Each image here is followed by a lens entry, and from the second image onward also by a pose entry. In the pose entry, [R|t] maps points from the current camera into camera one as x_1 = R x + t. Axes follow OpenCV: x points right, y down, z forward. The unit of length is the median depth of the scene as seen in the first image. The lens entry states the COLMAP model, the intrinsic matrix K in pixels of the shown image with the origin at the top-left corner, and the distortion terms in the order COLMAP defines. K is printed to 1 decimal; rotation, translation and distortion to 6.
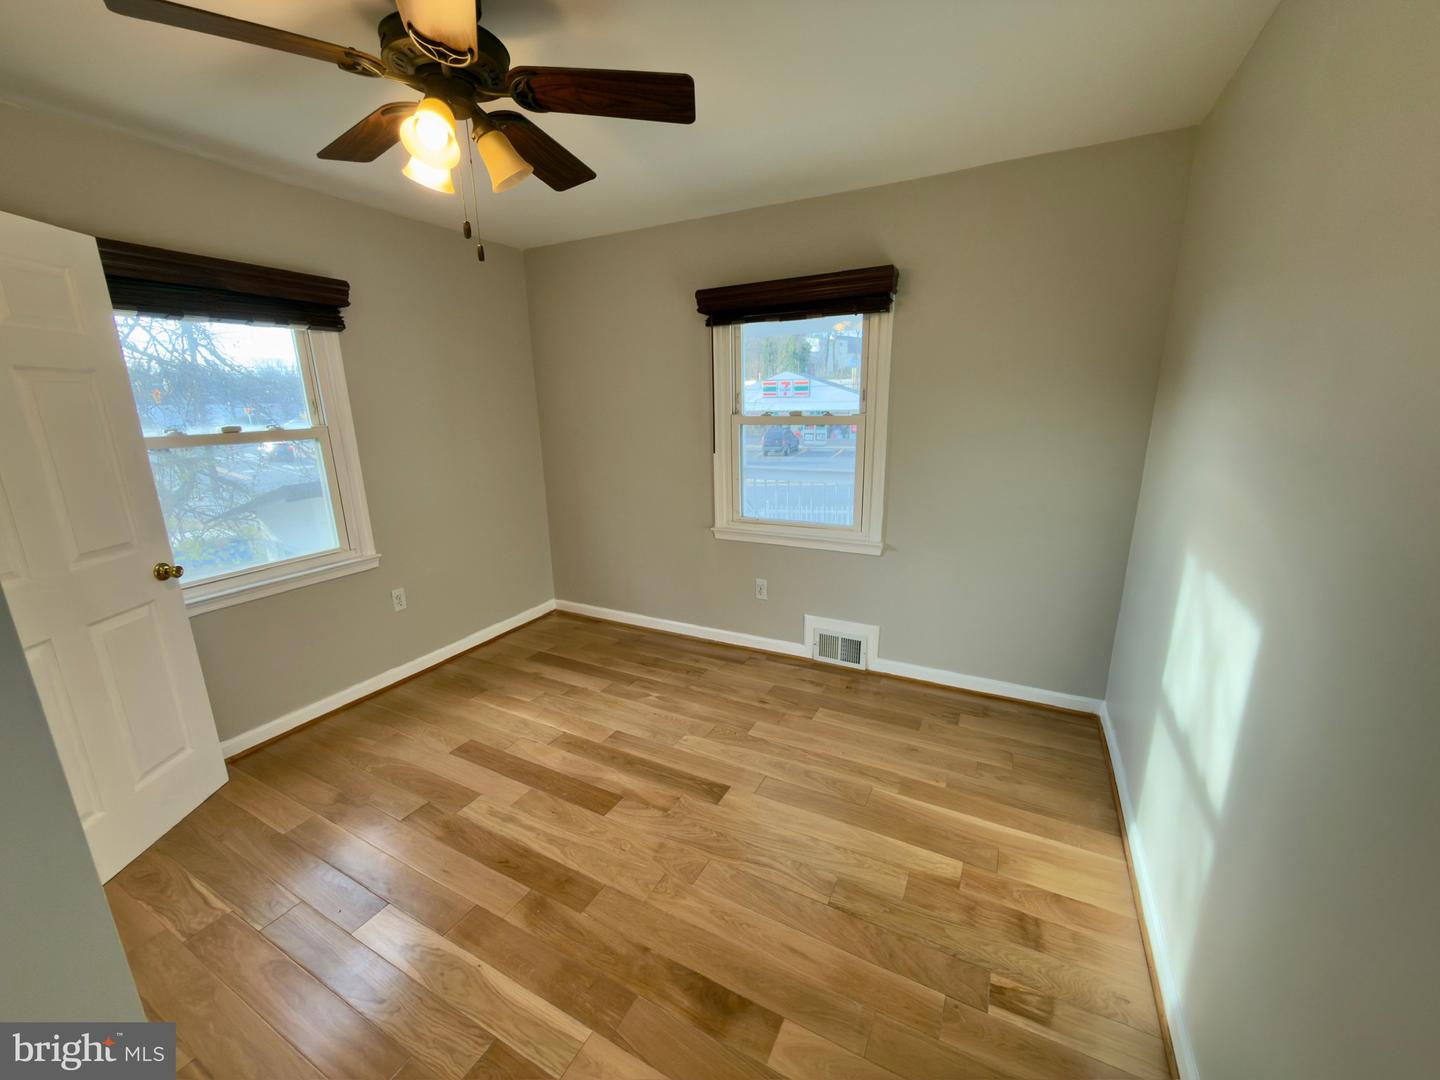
lens RADIAL K [[571.4, 0, 720.0], [0, 571.4, 540.0], [0, 0, 1]] dist [-0.000700, 0.000002]
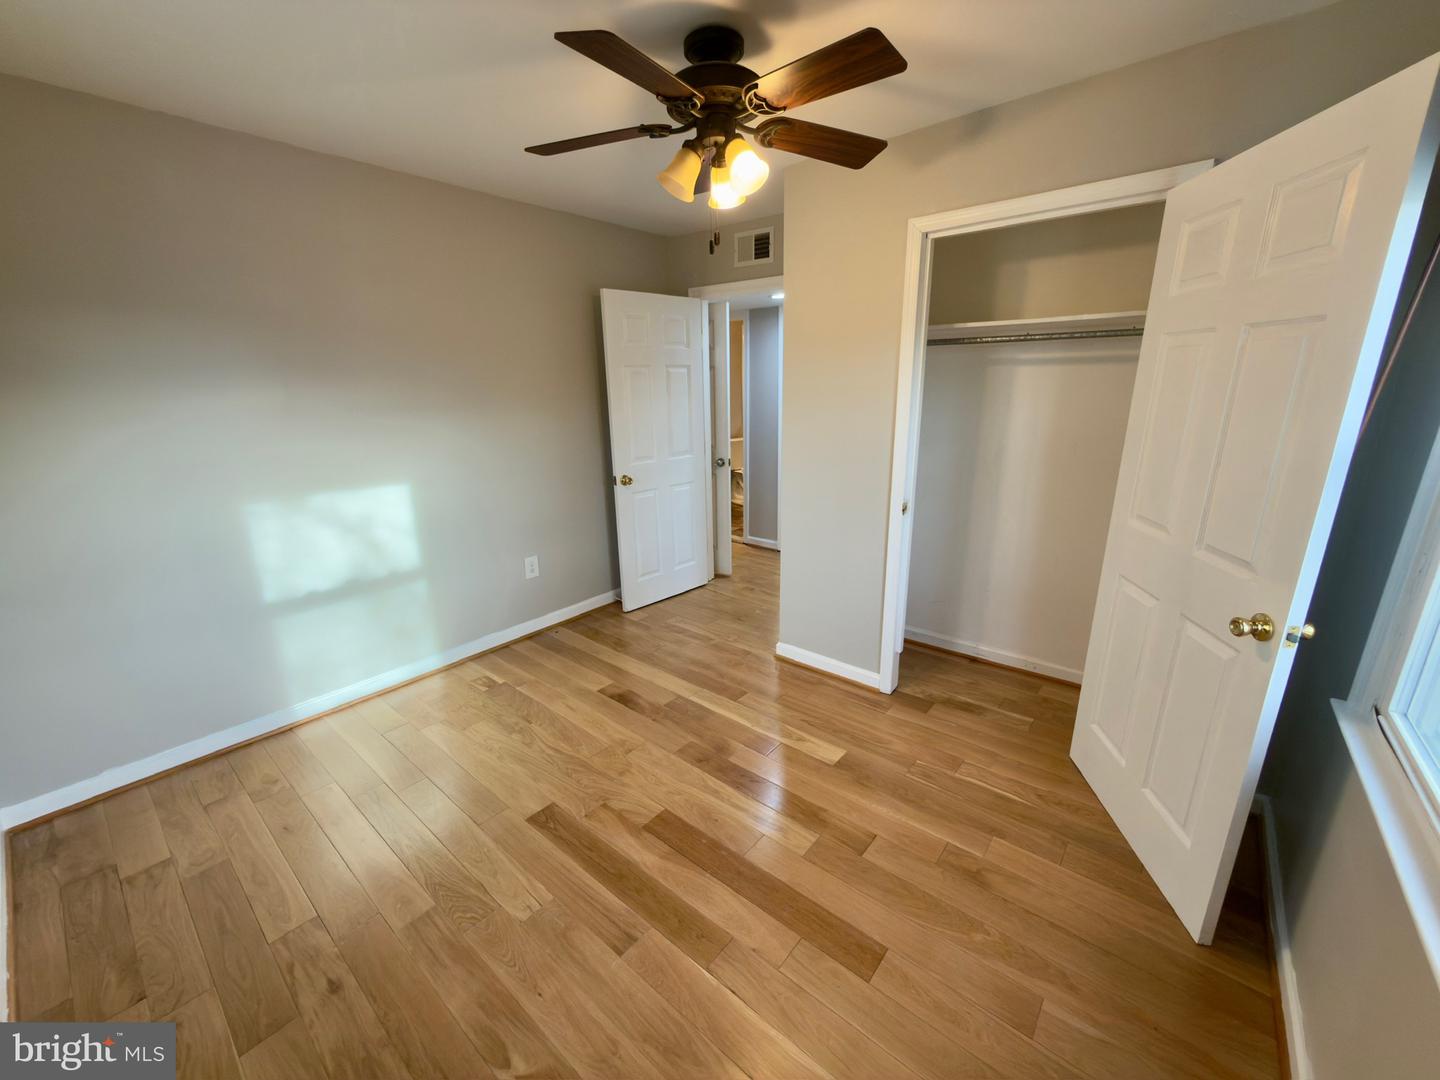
lens RADIAL K [[571.4, 0, 720.0], [0, 571.4, 540.0], [0, 0, 1]] dist [-0.000700, 0.000002]
pose [[-0.976462, -0.027222, 0.213964, -0.509229], [0.082912, 0.868408, 0.488868, -0.400846], [-0.199116, 0.495102, -0.845711, 1.639144]]
